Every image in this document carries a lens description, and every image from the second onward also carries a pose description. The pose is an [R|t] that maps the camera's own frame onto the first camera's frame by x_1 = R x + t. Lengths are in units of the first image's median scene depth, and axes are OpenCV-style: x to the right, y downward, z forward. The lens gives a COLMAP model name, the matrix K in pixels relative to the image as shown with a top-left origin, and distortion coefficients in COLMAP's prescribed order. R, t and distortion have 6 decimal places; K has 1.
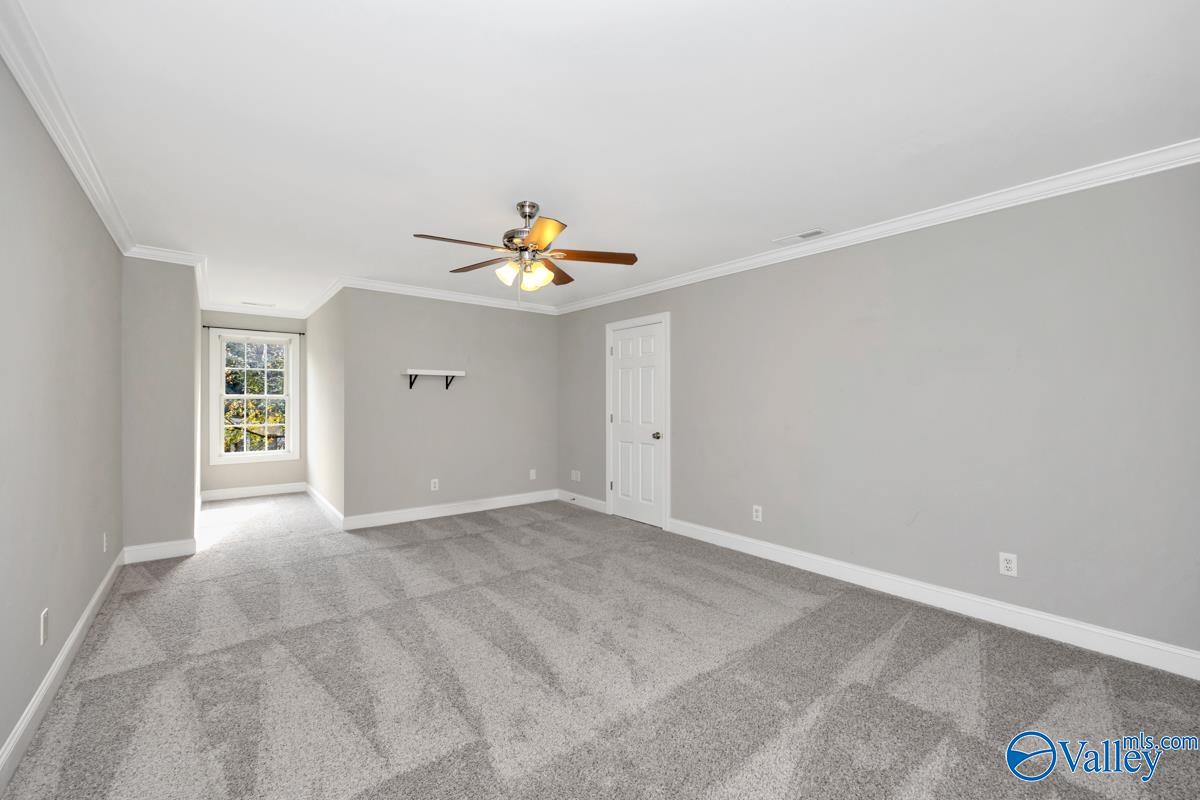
lens RADIAL K [[487.8, 0, 600.0], [0, 487.8, 400.0], [0, 0, 1]] dist [-0.003048, -0.000053]
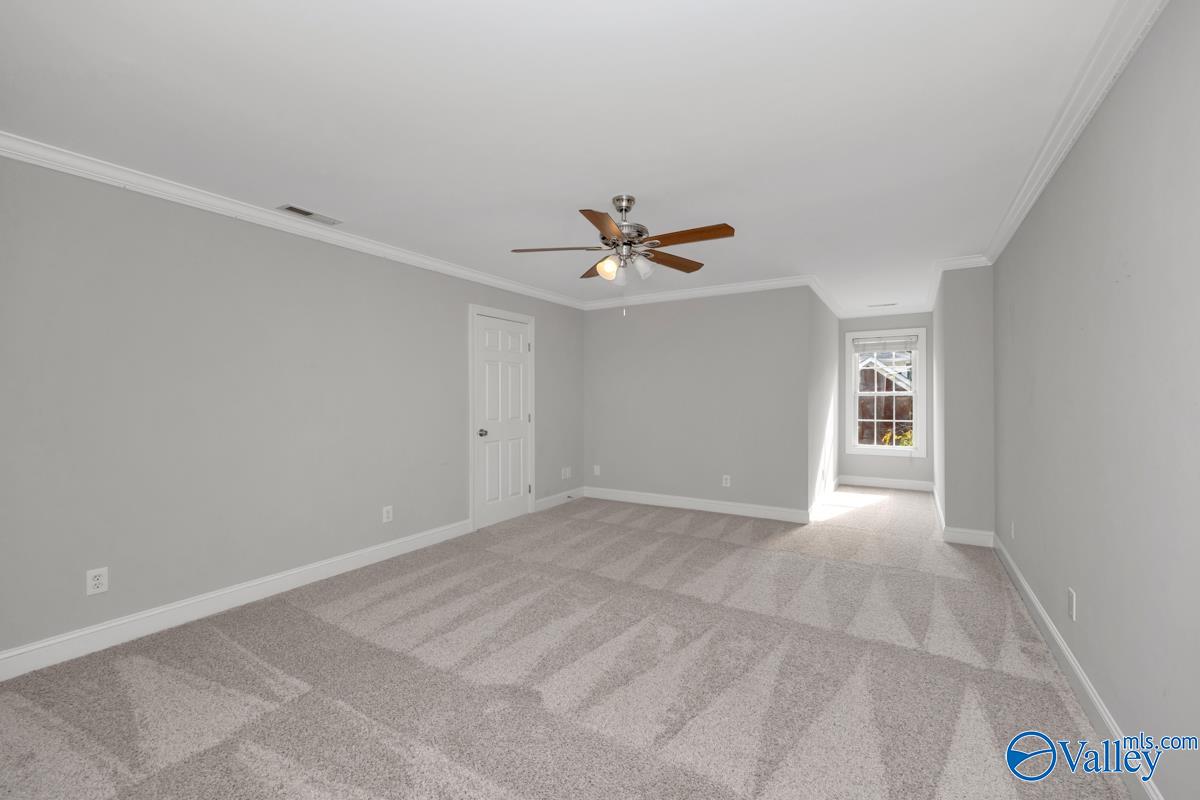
lens RADIAL K [[487.8, 0, 600.0], [0, 487.8, 400.0], [0, 0, 1]] dist [-0.003048, -0.000053]
pose [[0.322512, 0.007339, -0.946537, 0.133608], [-0.000985, 0.999972, 0.007418, 0.000205], [0.946565, -0.001460, 0.322510, 0.110374]]
